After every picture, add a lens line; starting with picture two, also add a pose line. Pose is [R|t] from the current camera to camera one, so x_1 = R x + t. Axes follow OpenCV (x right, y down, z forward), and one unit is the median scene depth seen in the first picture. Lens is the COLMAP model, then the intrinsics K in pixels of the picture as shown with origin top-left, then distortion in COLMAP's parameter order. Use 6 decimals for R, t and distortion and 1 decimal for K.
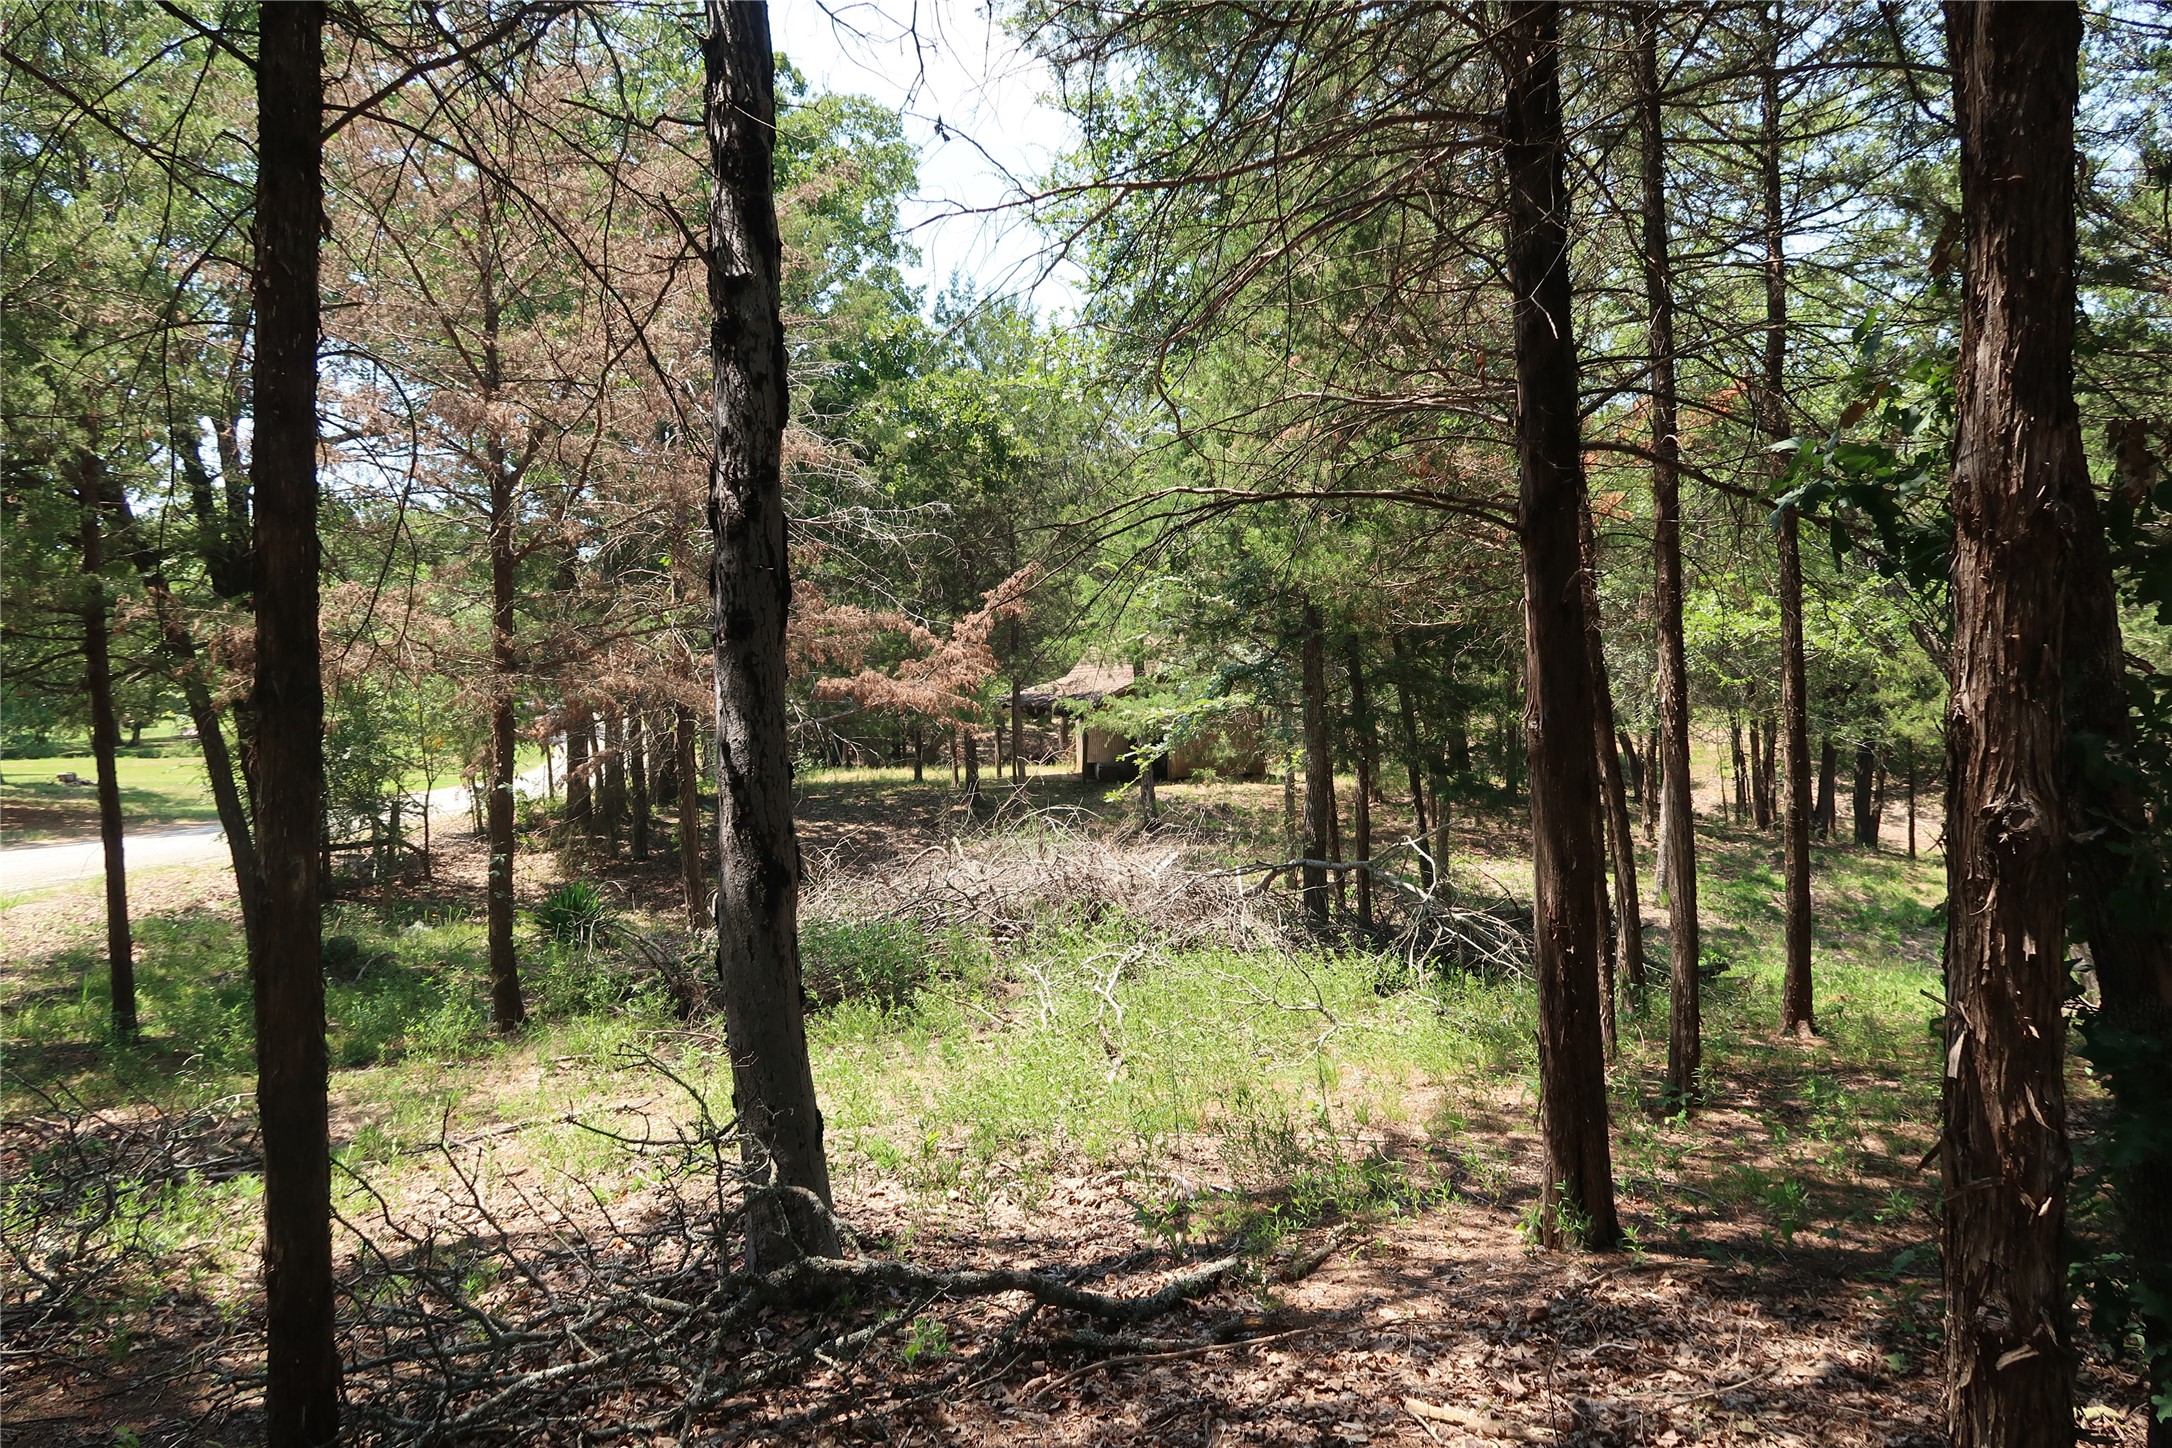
lens RADIAL K [[882.9, 0, 1324.0], [0, 882.9, 724.1], [0, 0, 1]] dist [-0.001170, -0.000157]
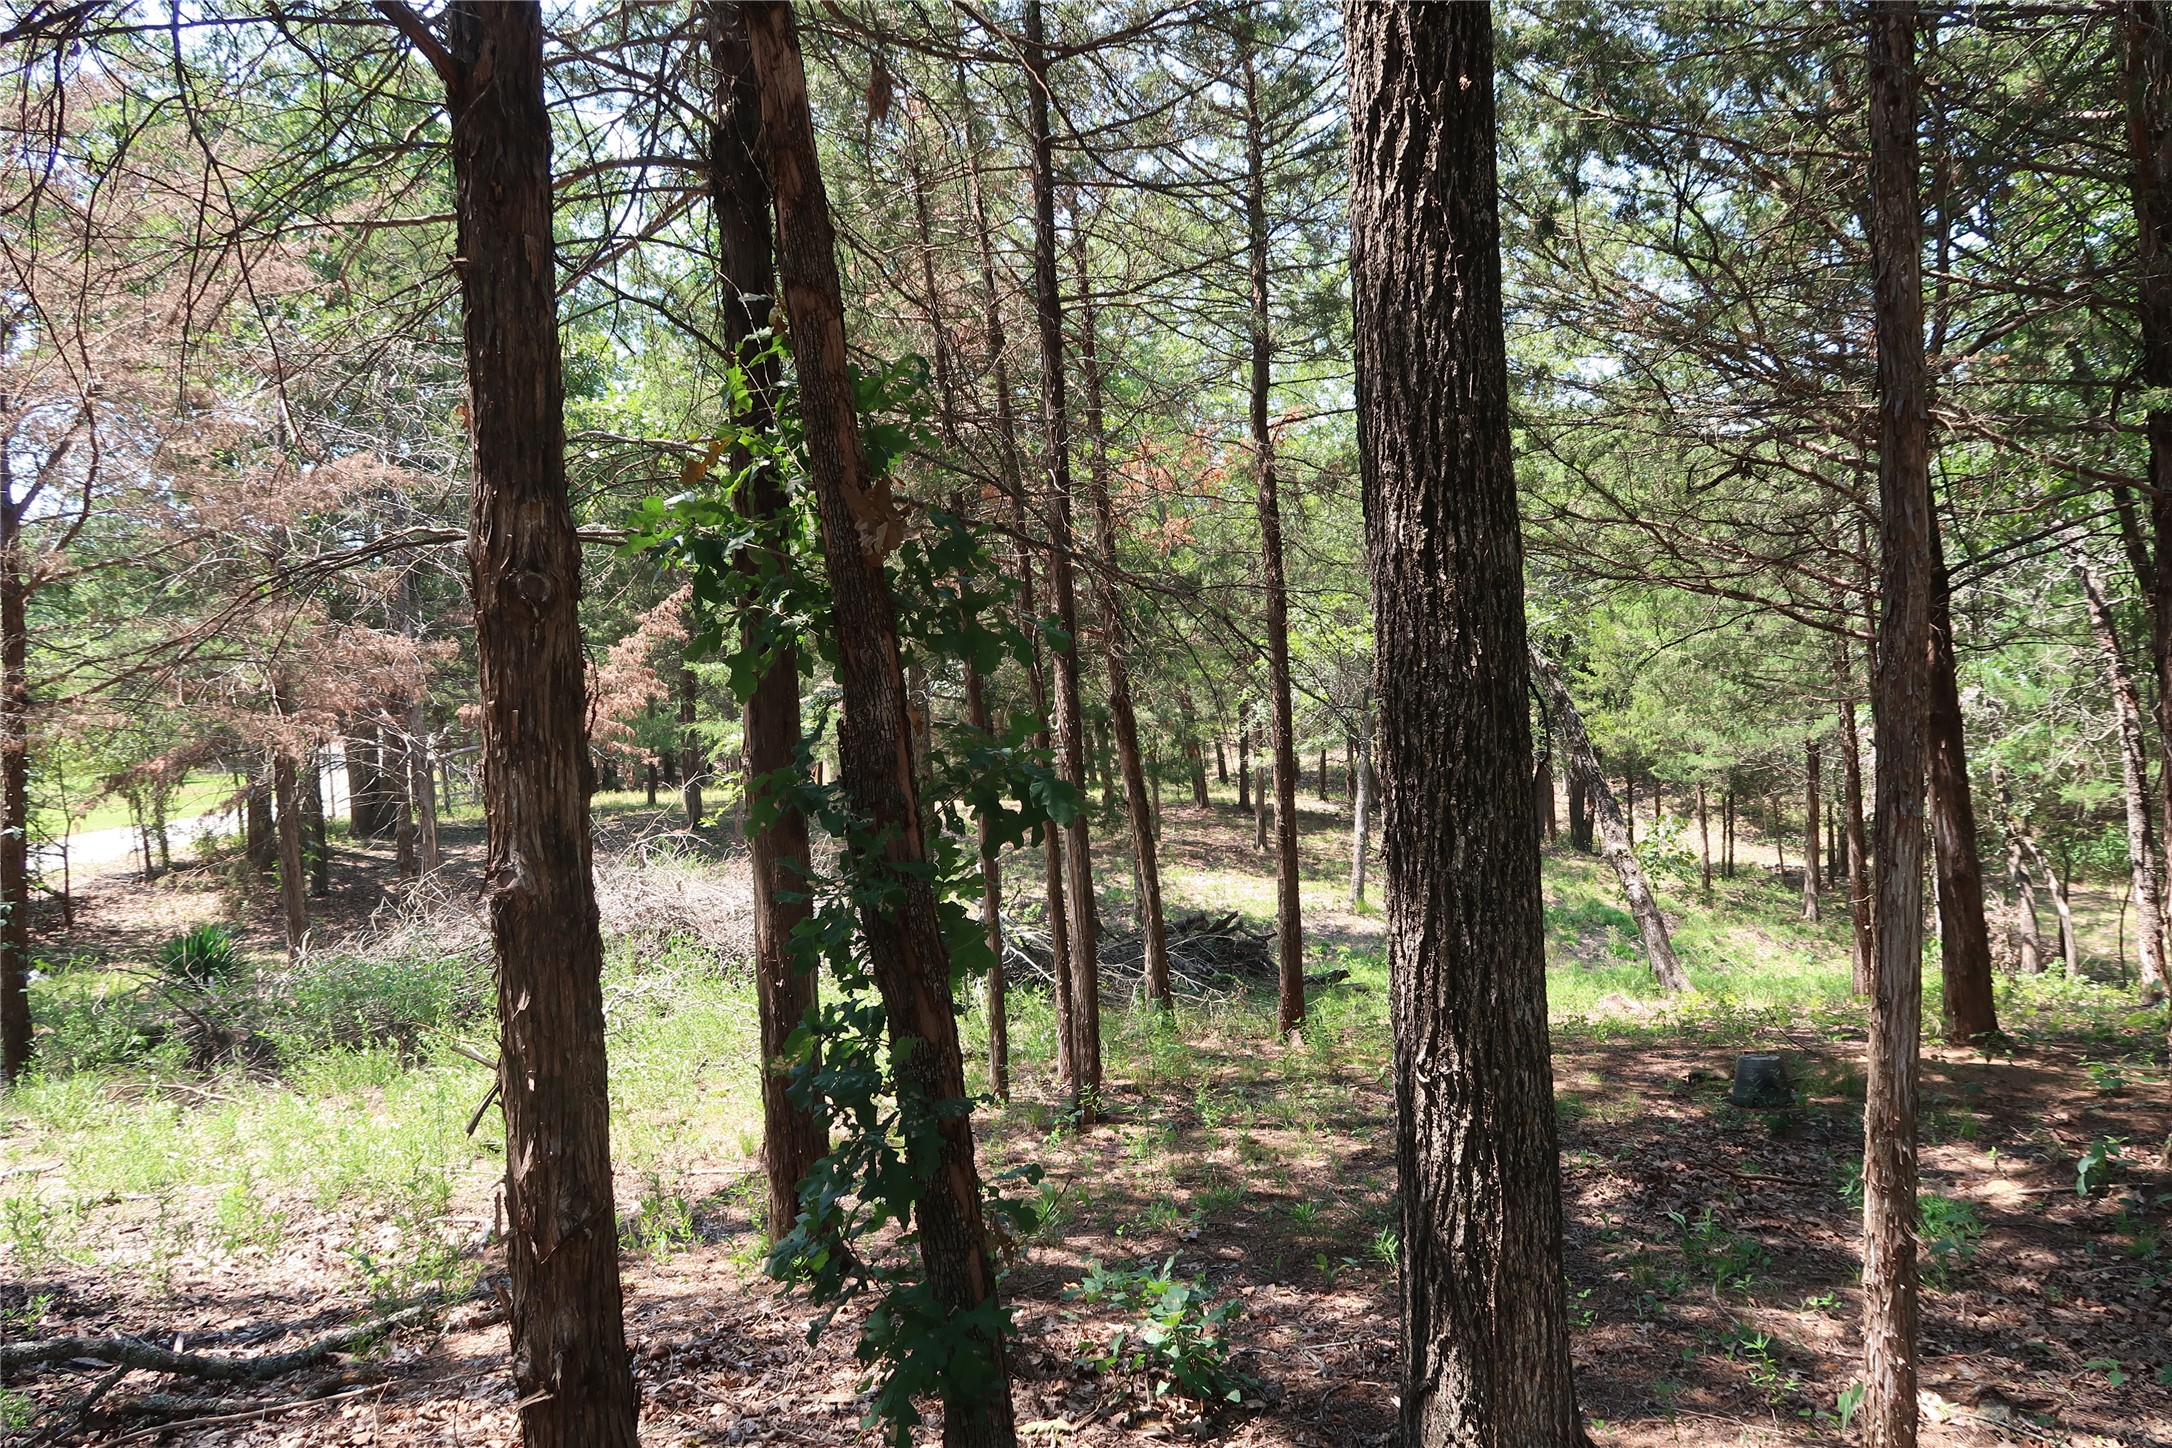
lens RADIAL K [[882.9, 0, 1324.0], [0, 882.9, 724.1], [0, 0, 1]] dist [-0.001170, -0.000157]
pose [[0.998175, -0.019169, 0.057263, 0.274633], [0.019334, 0.999810, -0.002327, -0.009925], [-0.057208, 0.003430, 0.998356, -0.017372]]
